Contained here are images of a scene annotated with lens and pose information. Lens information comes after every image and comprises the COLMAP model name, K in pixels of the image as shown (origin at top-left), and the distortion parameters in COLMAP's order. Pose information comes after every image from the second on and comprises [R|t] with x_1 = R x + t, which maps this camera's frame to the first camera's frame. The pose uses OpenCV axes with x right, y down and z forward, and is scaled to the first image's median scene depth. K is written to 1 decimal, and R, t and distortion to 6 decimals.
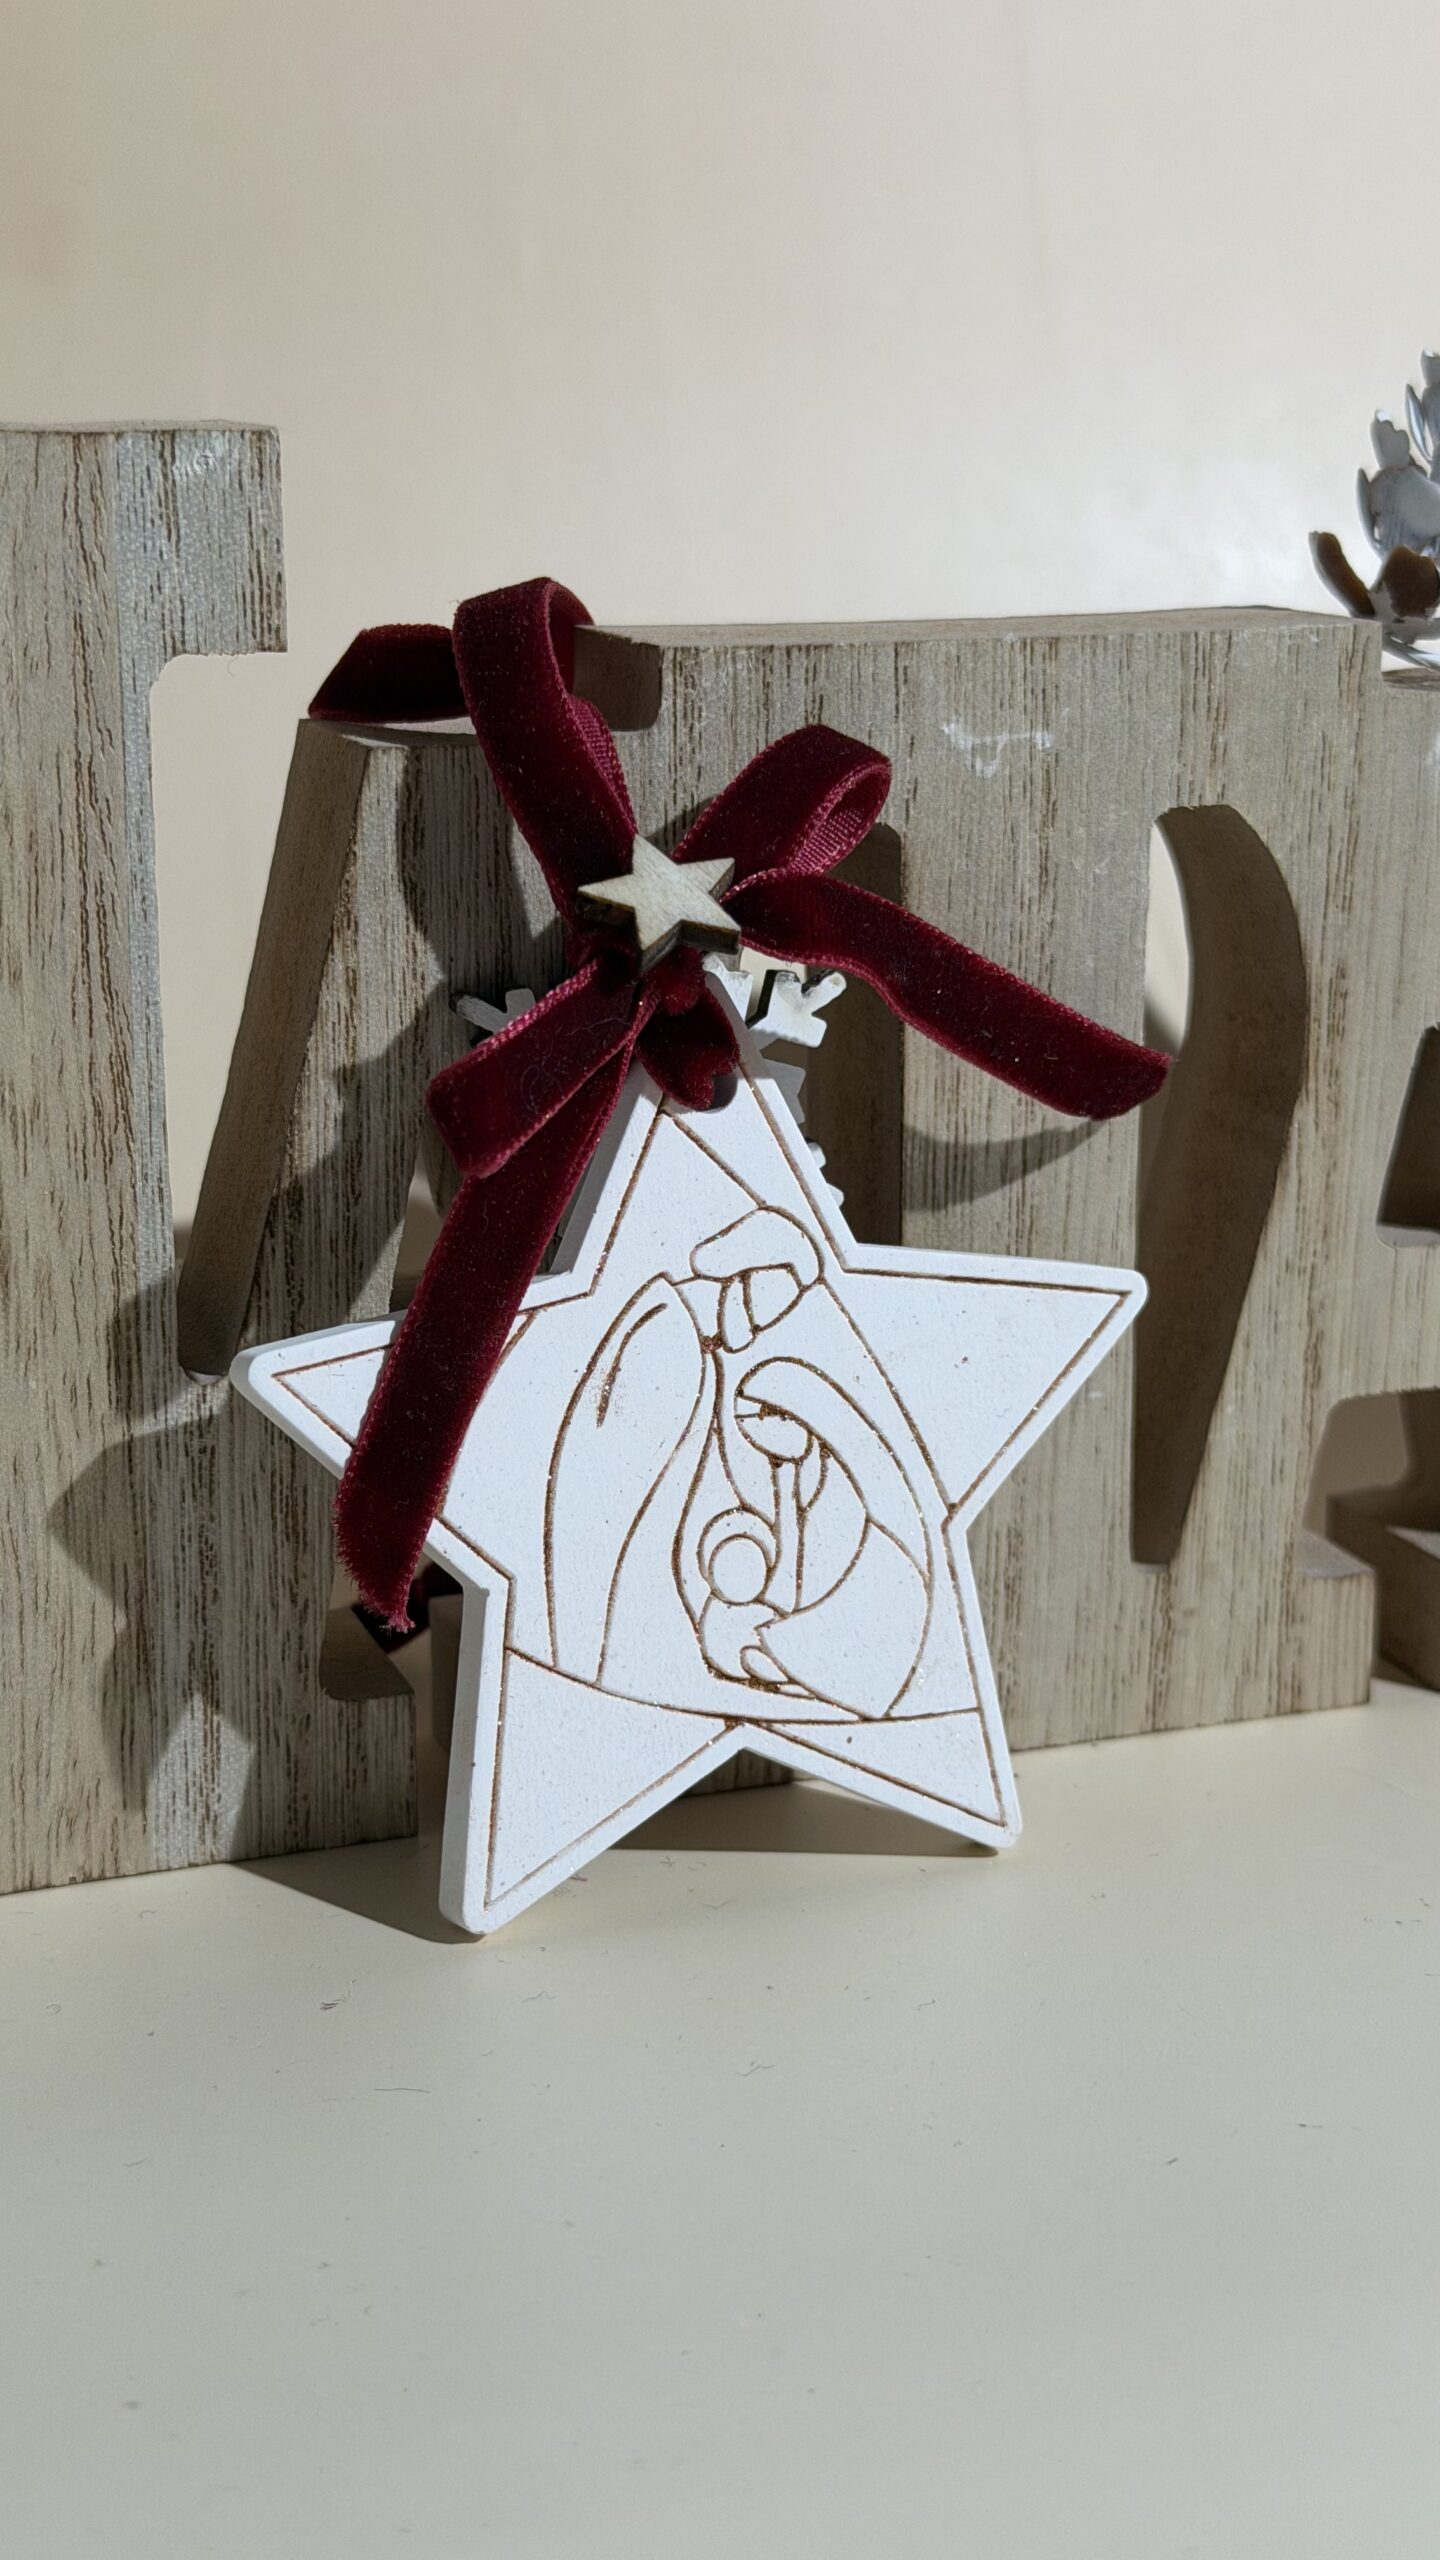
lens RADIAL K [[3664.2, 0, 720.0], [0, 3664.2, 1280.0], [0, 0, 1]] dist [0.186563, -0.539926]
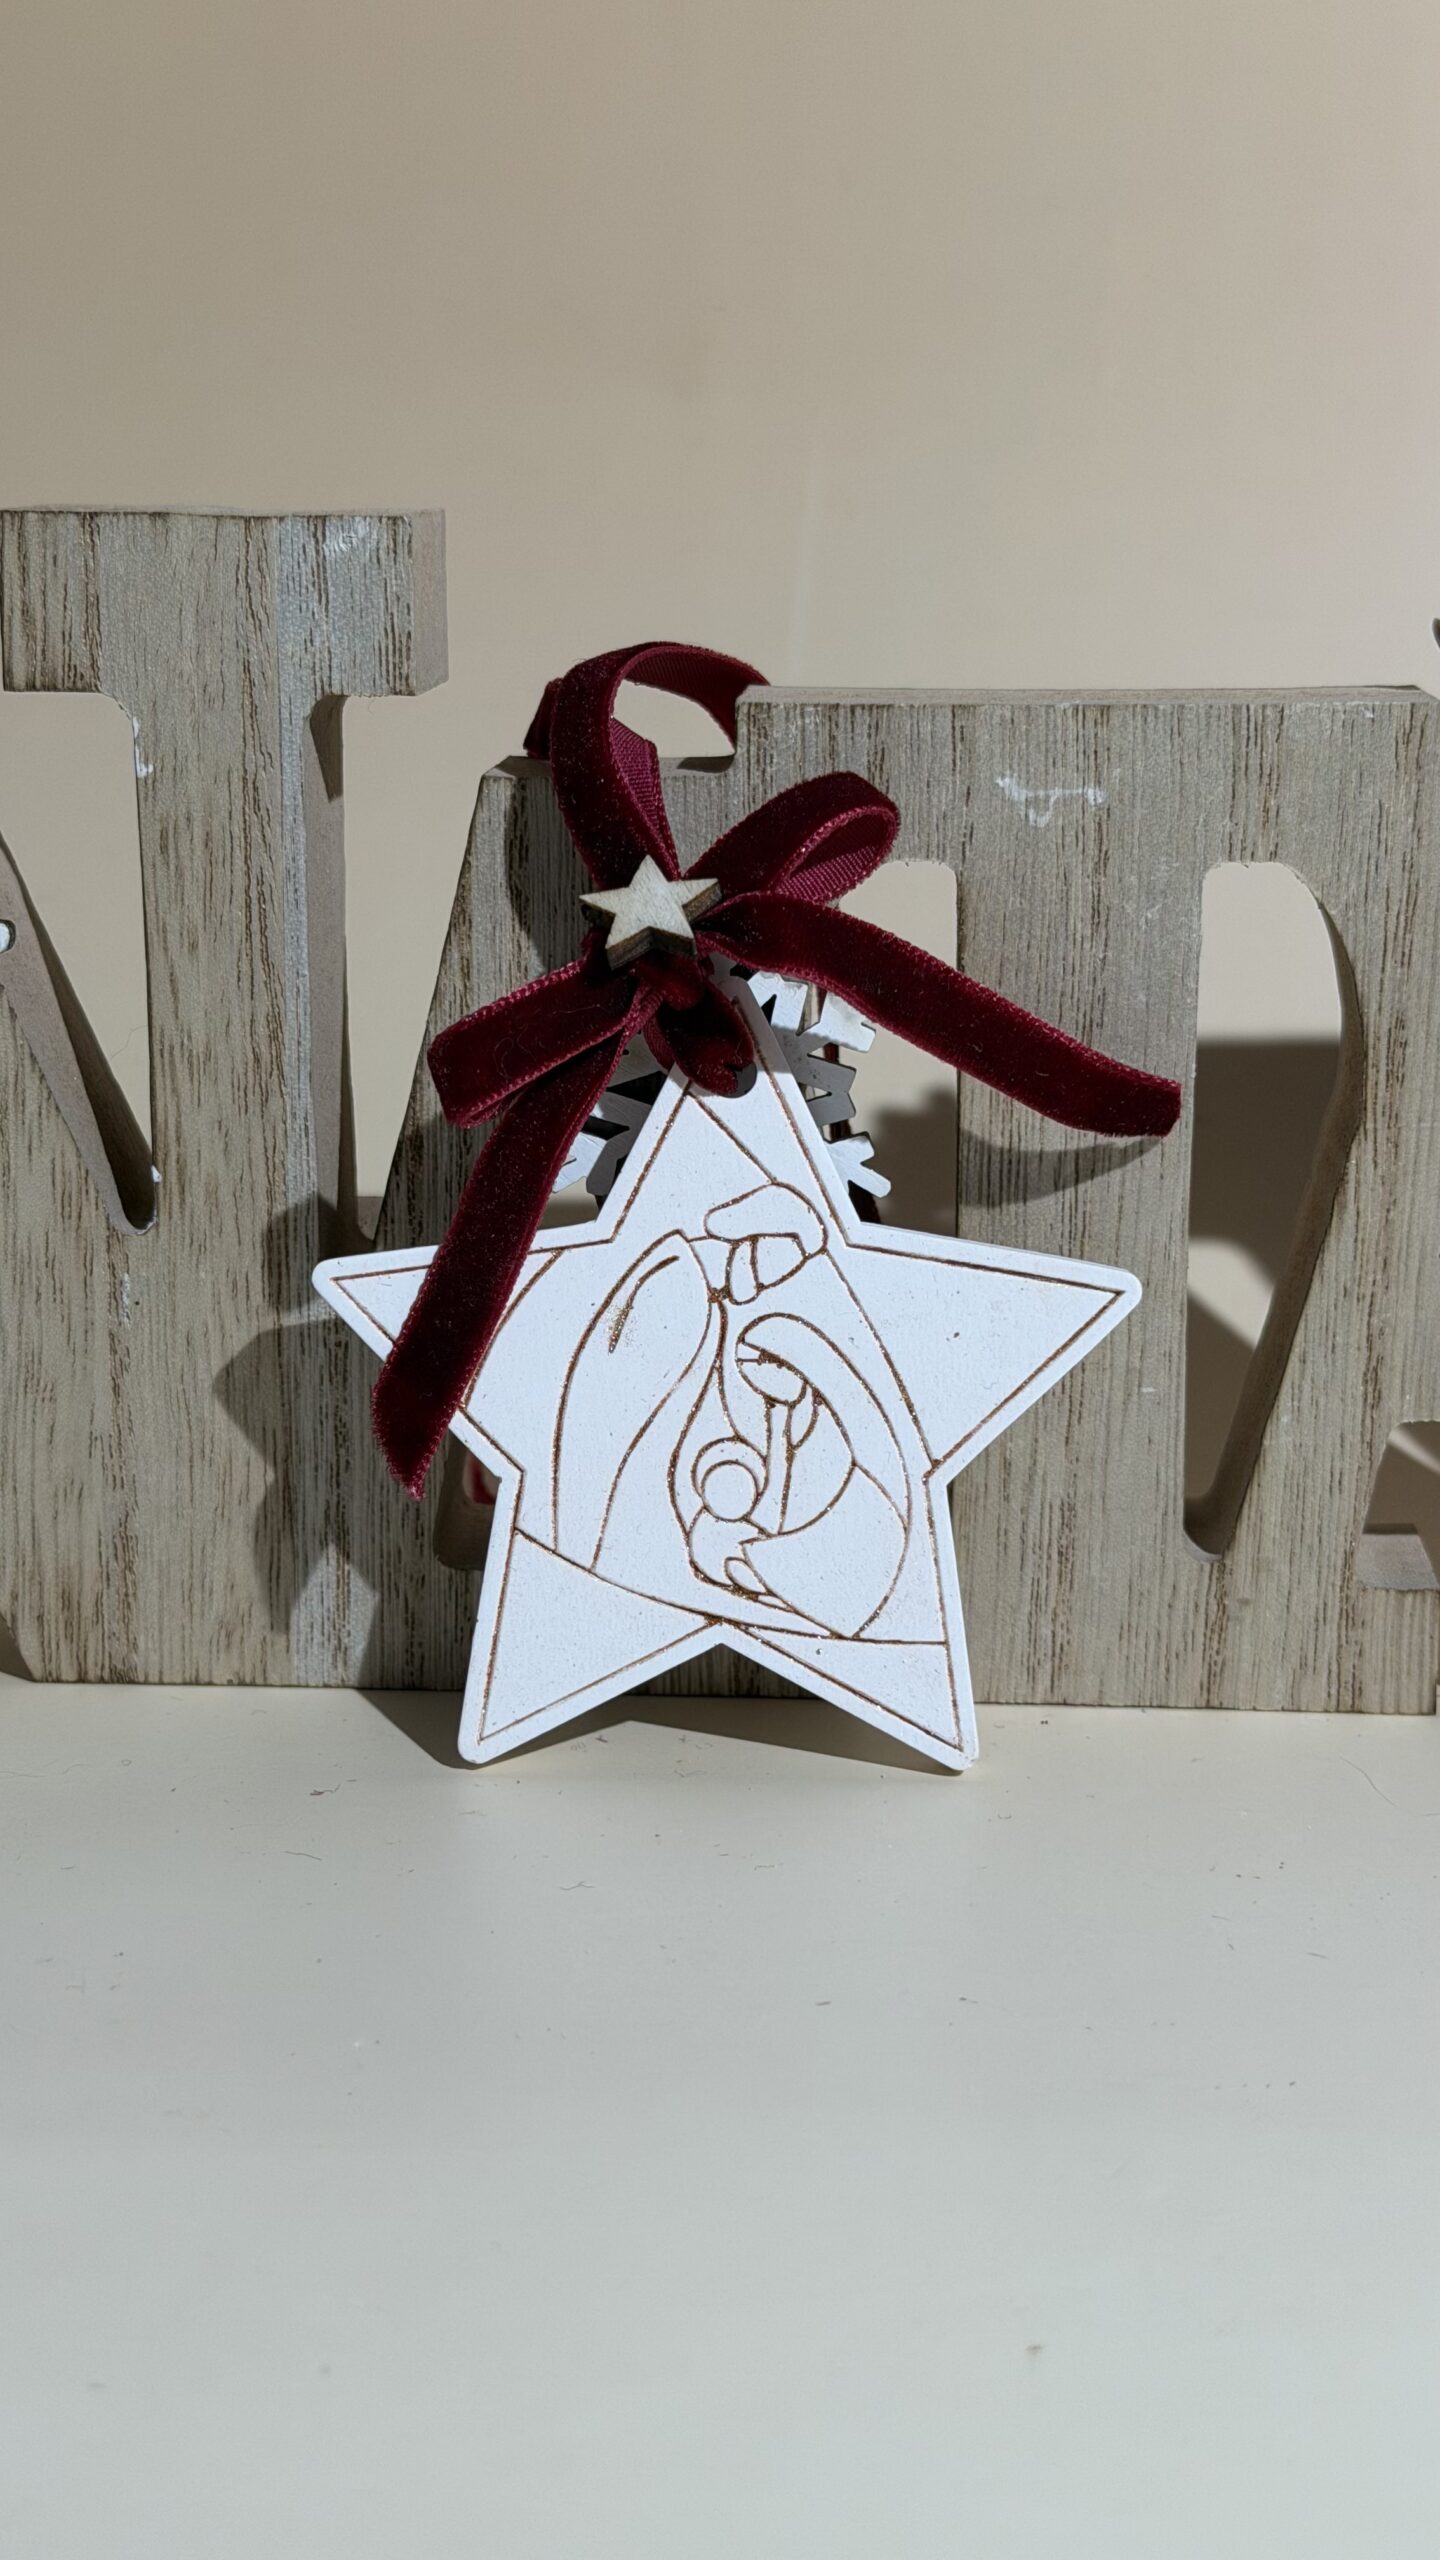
lens RADIAL K [[3594.5, 0, 720.0], [0, 3594.5, 1280.0], [0, 0, 1]] dist [0.152854, -0.042499]
pose [[0.915228, 0.089914, -0.392776, 0.434140], [-0.100319, 0.994937, -0.005997, 0.018950], [0.390248, 0.044891, 0.919615, -0.054100]]
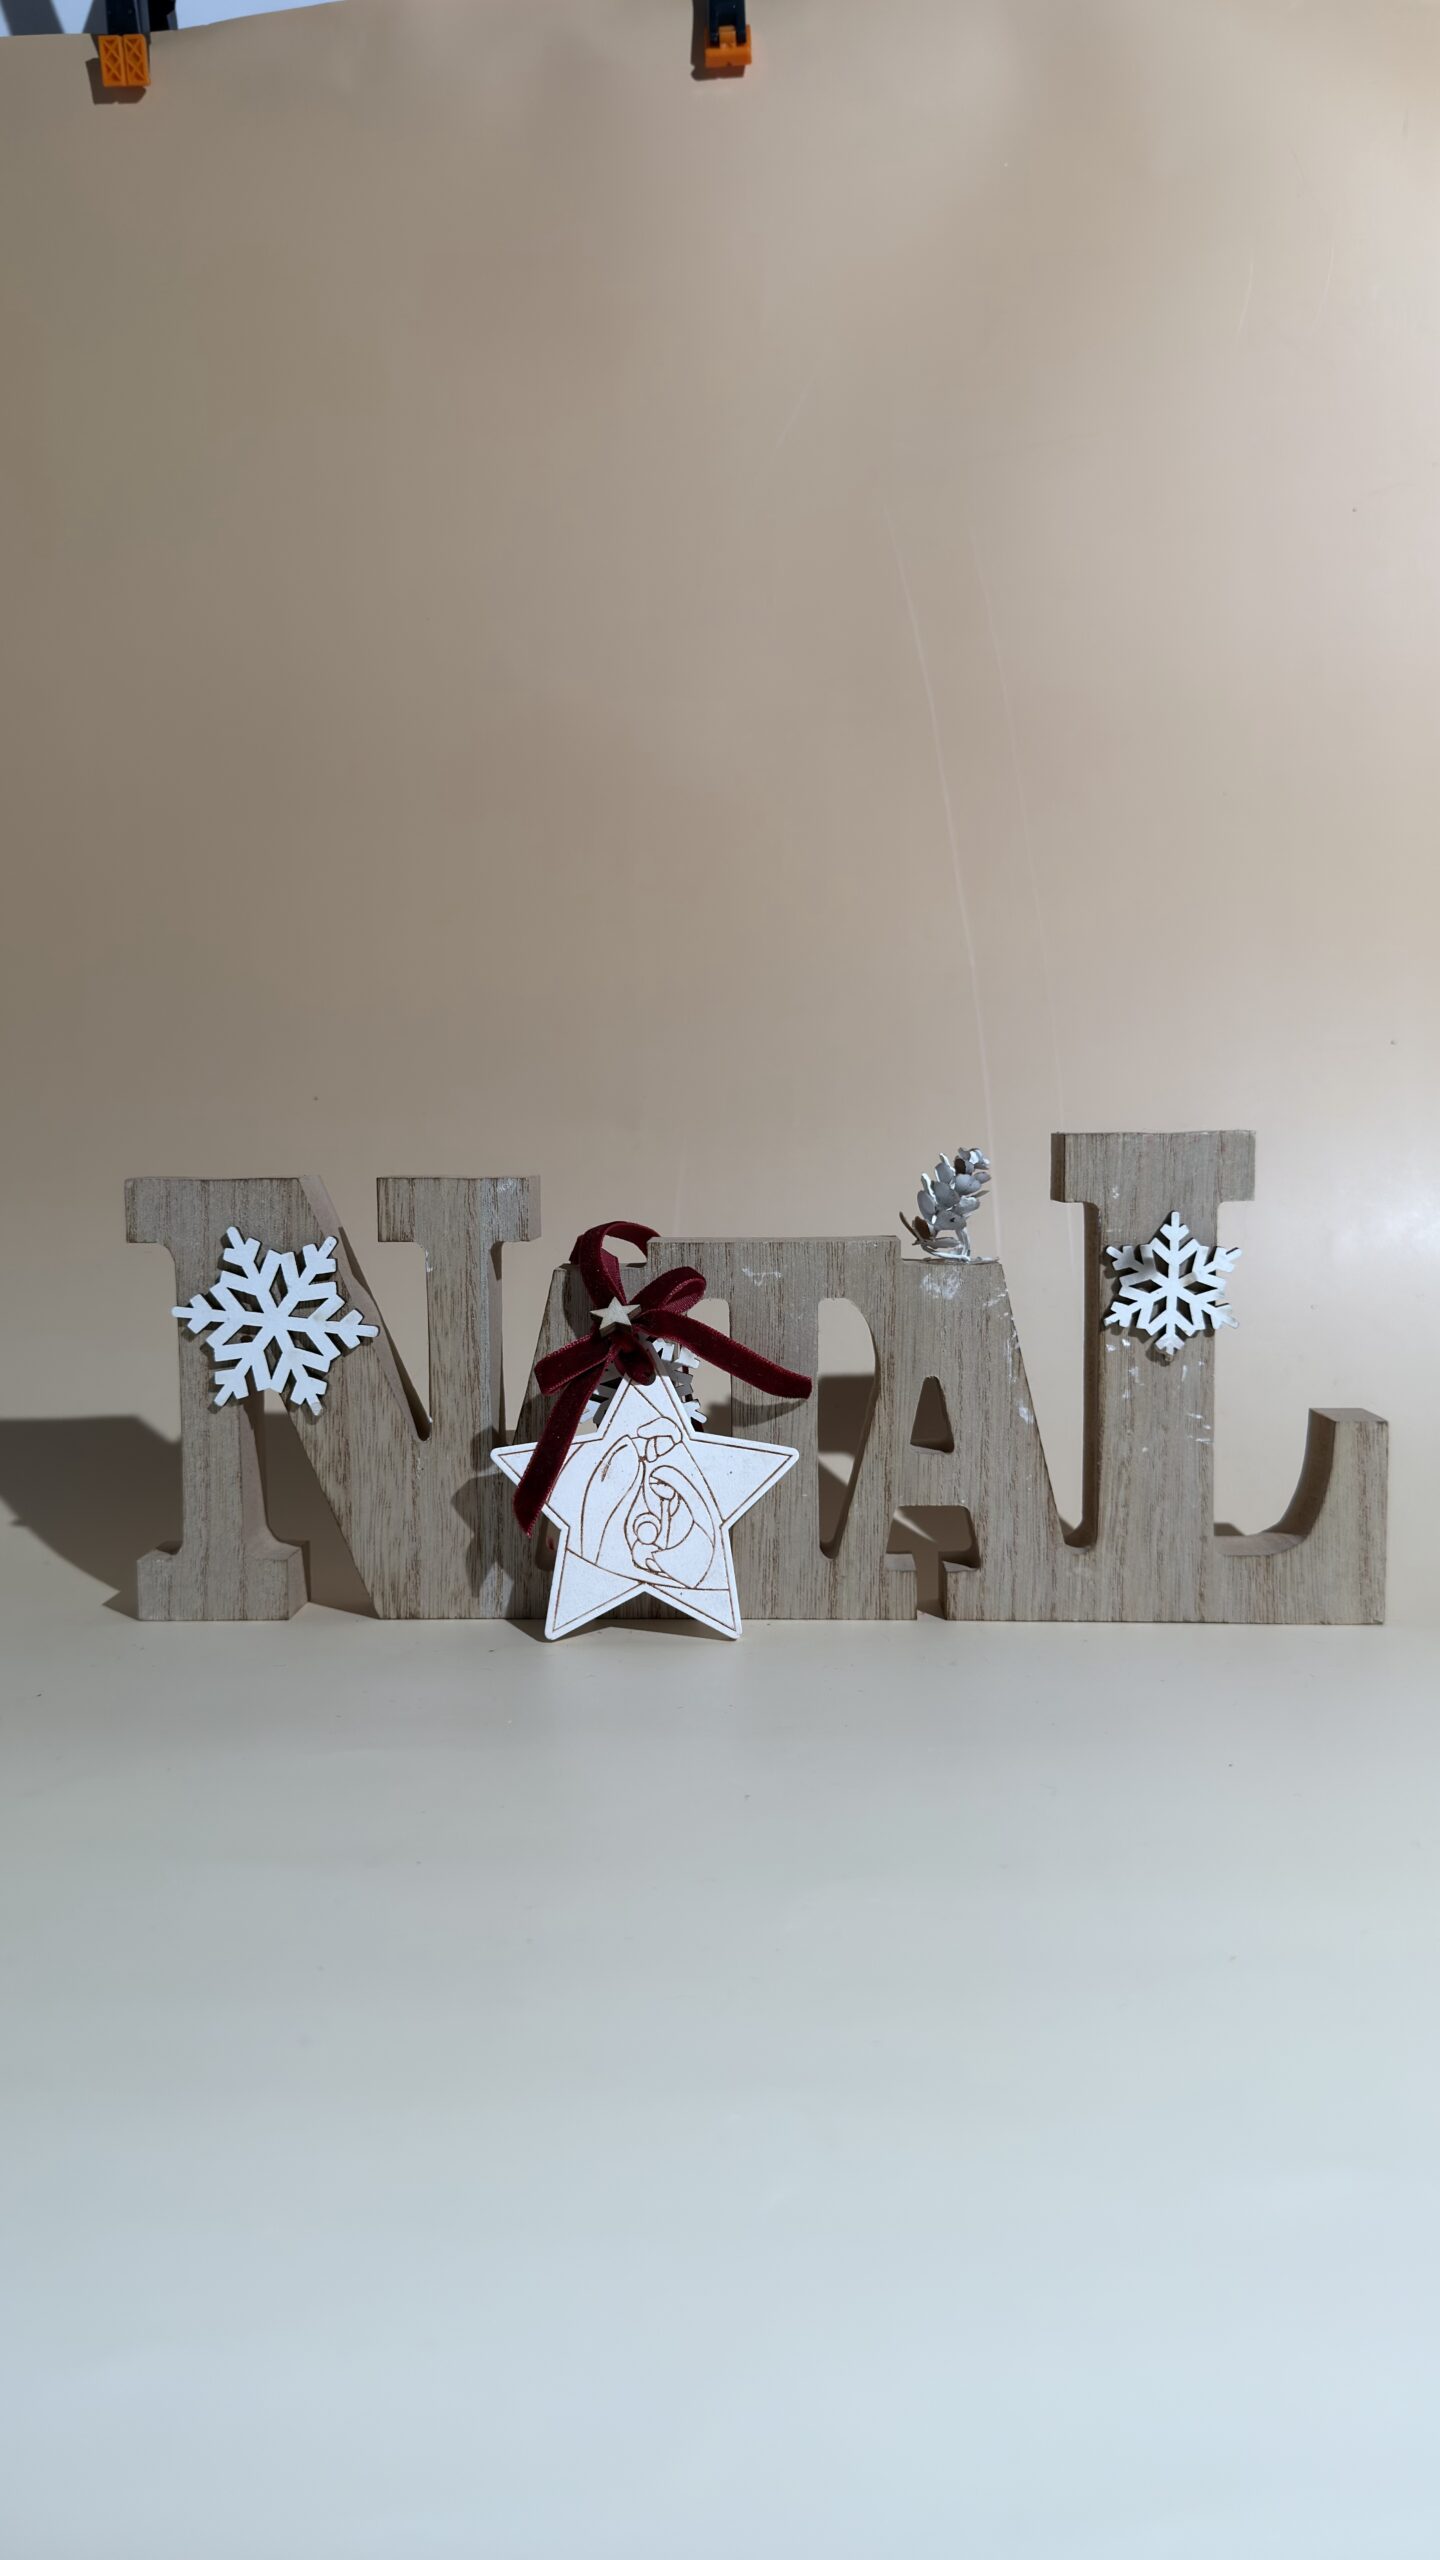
lens RADIAL K [[1800.8, 0, 720.0], [0, 1800.8, 1280.0], [0, 0, 1]] dist [0.136479, 0.000065]
pose [[0.927996, 0.022491, -0.371911, 0.611820], [-0.084991, 0.984638, -0.152524, 0.093634], [0.362767, 0.173151, 0.915652, -0.407367]]
